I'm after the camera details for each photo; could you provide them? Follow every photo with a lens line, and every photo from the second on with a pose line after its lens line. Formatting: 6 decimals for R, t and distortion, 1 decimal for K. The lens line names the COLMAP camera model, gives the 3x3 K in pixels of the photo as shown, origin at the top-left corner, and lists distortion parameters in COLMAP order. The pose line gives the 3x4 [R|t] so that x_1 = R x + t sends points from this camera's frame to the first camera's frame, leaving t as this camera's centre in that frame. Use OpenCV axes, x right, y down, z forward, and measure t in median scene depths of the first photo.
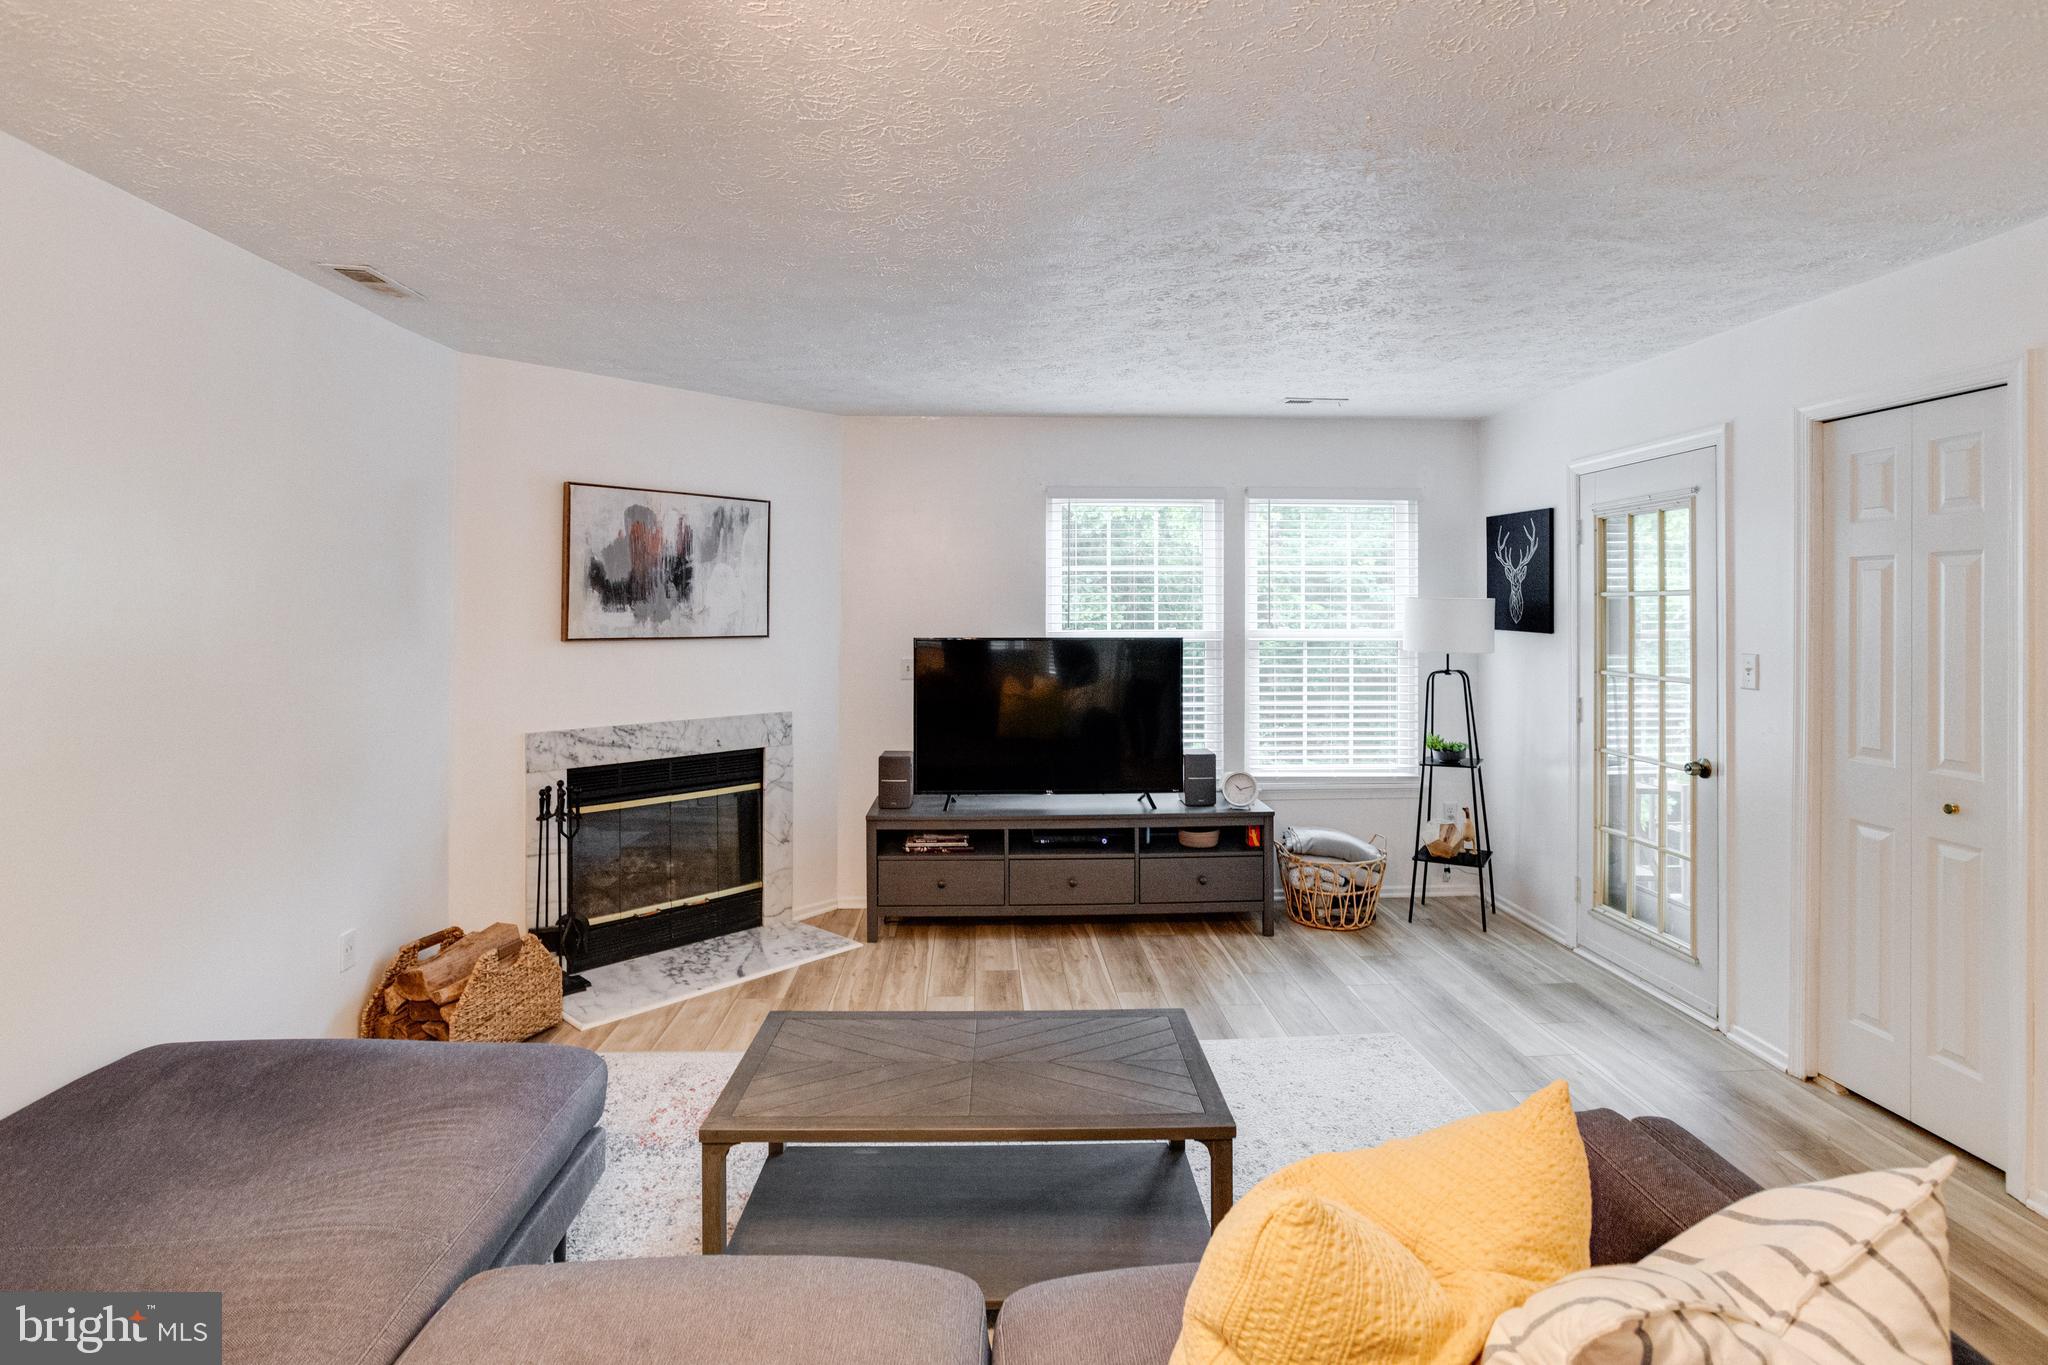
lens RADIAL K [[1021.7, 0, 1026.3], [0, 1021.7, 592.5], [0, 0, 1]] dist [-0.049210, 0.030695]
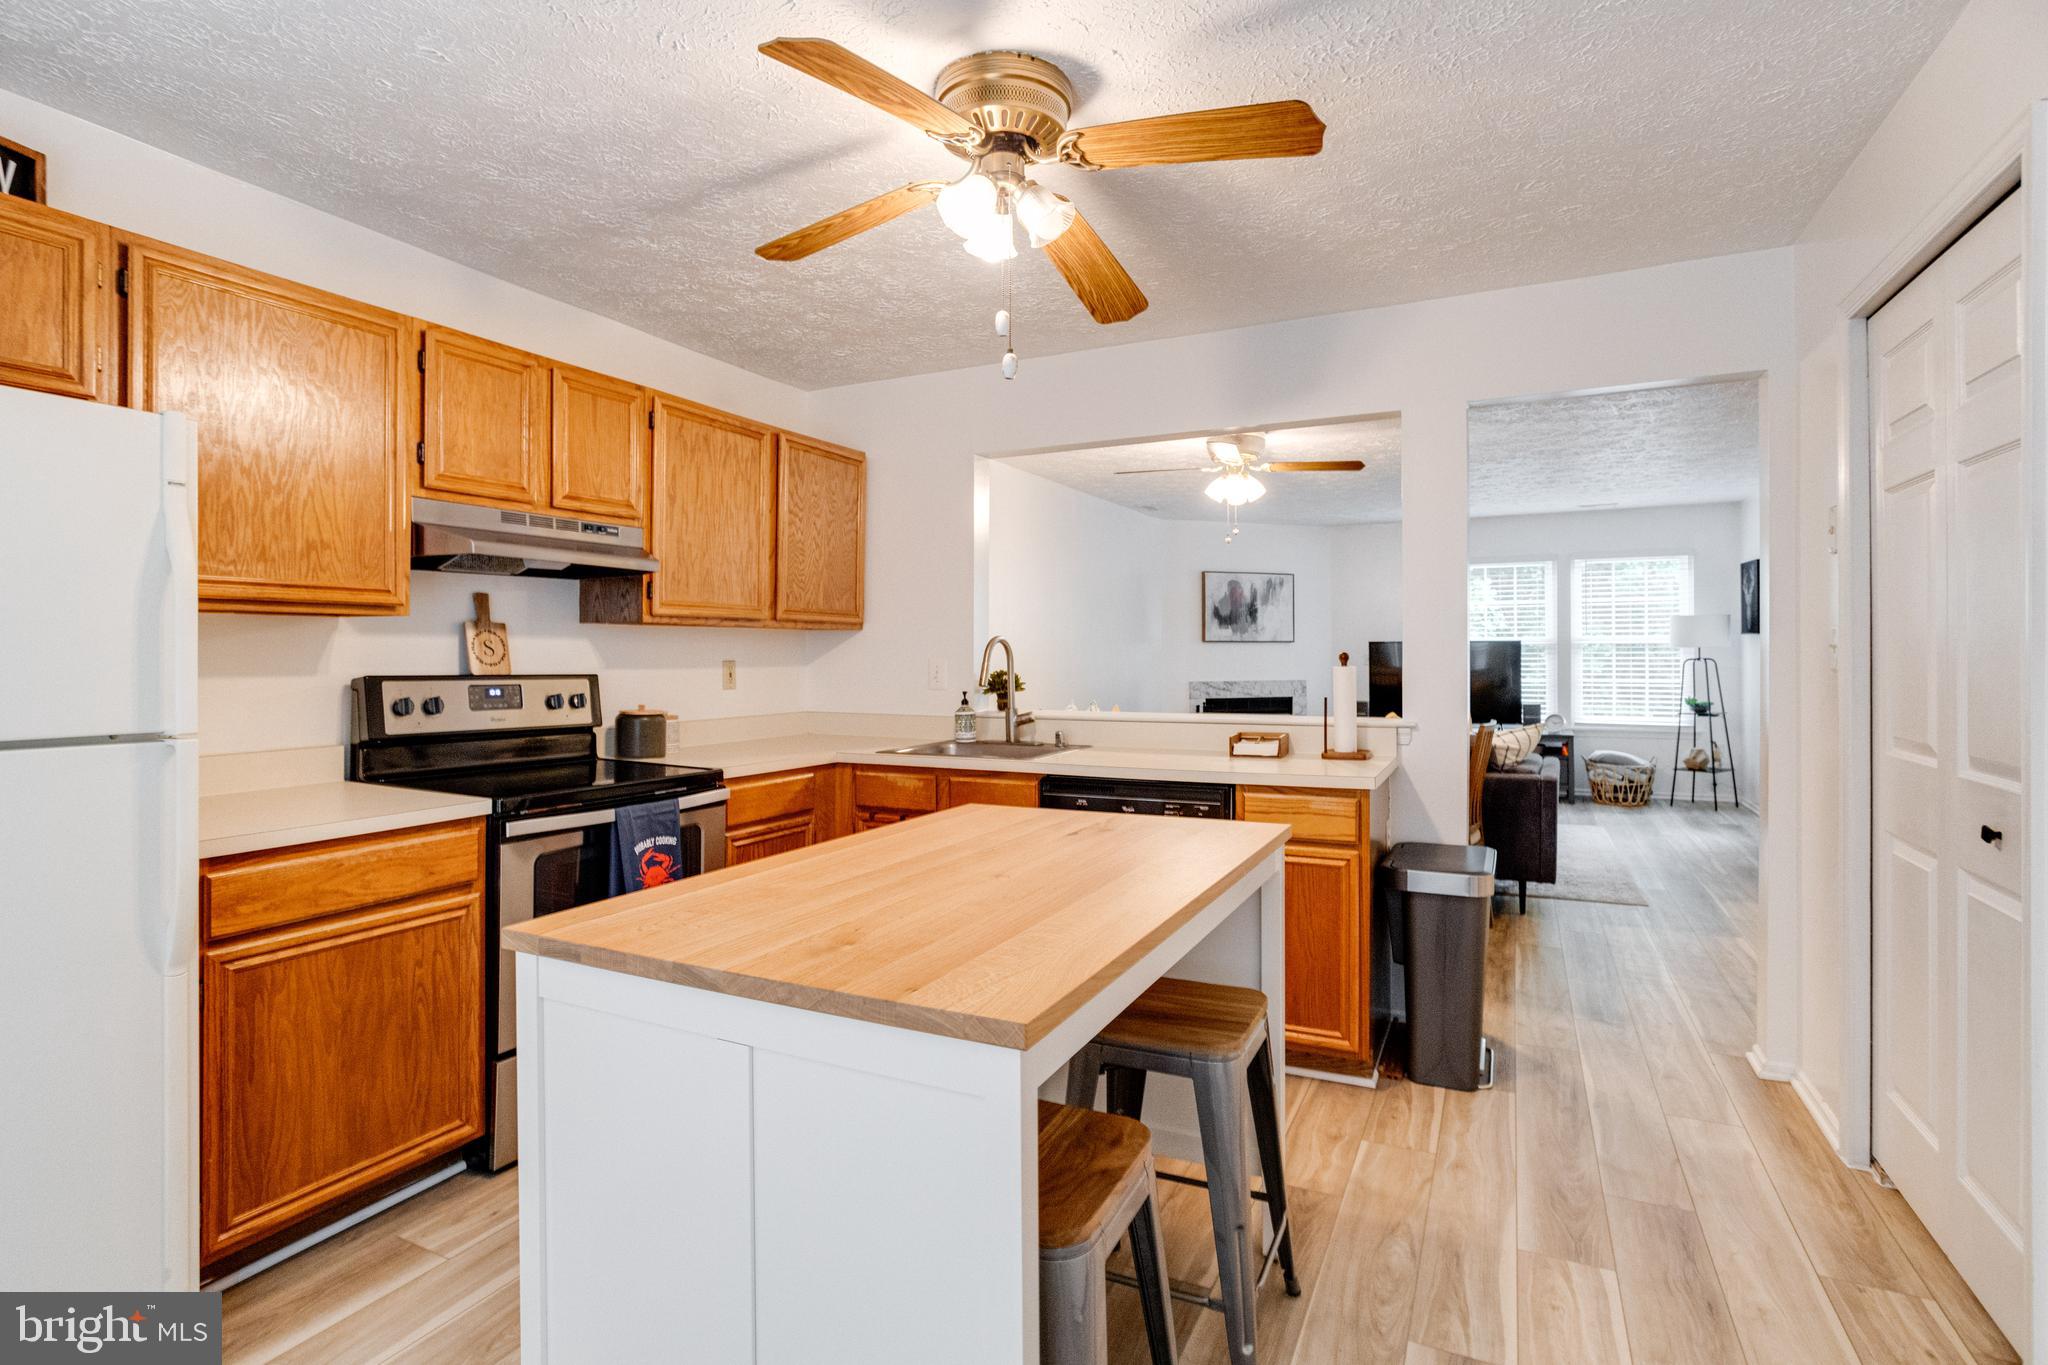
lens RADIAL K [[1000.5, 0, 1021.4], [0, 1000.5, 649.4], [0, 0, 1]] dist [-0.048837, 0.027616]
pose [[0.873926, -0.006930, -0.486010, 0.242892], [0.014113, 0.999839, 0.011122, 0.030559], [0.485855, -0.016579, 0.873882, -1.023479]]
